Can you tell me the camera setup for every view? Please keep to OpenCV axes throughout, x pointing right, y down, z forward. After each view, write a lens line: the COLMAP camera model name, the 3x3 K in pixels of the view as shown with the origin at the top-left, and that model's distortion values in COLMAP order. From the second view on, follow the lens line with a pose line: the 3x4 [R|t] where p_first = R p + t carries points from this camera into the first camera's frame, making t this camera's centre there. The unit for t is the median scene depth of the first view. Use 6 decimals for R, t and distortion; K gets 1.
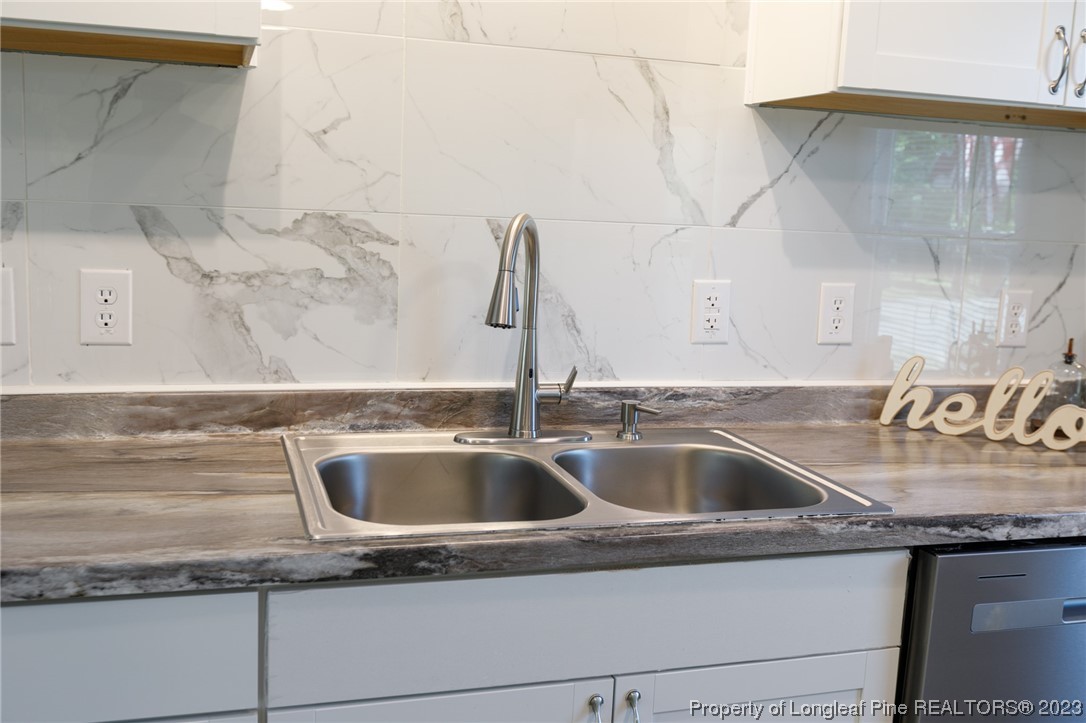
lens RADIAL K [[1055.0, 0, 543.0], [0, 1055.0, 361.5], [0, 0, 1]] dist [-0.005492, 0.005793]
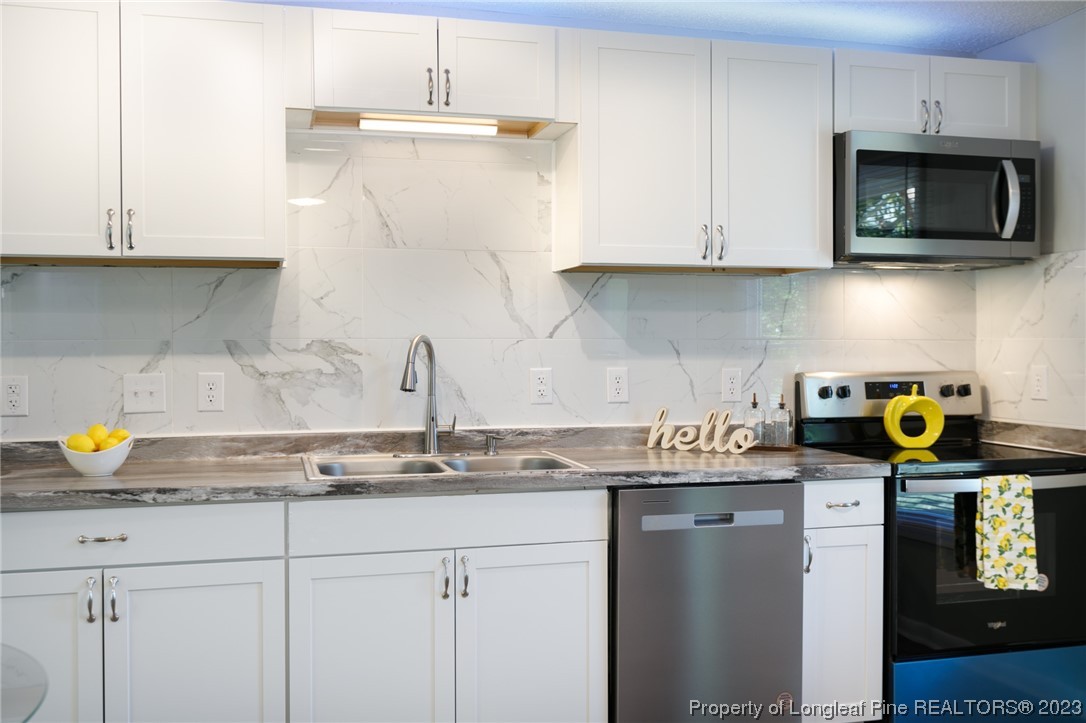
lens RADIAL K [[1002.1, 0, 543.0], [0, 1002.1, 361.5], [0, 0, 1]] dist [-0.002623, 0.014487]
pose [[0.998325, -0.045703, -0.035465, 0.251545], [0.040605, 0.990268, -0.133117, 0.154571], [0.041204, 0.131454, 0.990466, -0.769559]]
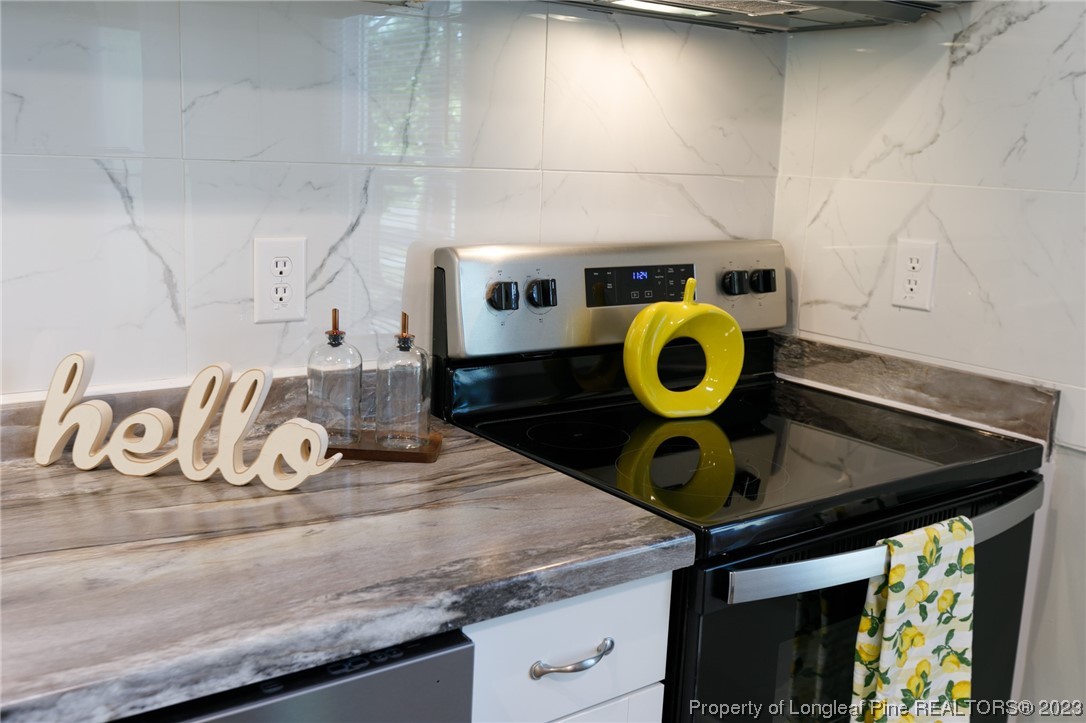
lens RADIAL K [[1055.0, 0, 543.0], [0, 1055.0, 361.5], [0, 0, 1]] dist [-0.005492, 0.005793]
pose [[0.944539, -0.071209, 0.320585, 0.480117], [0.050806, 0.996140, 0.071576, -0.035052], [-0.324445, -0.051318, 0.944512, 0.380021]]
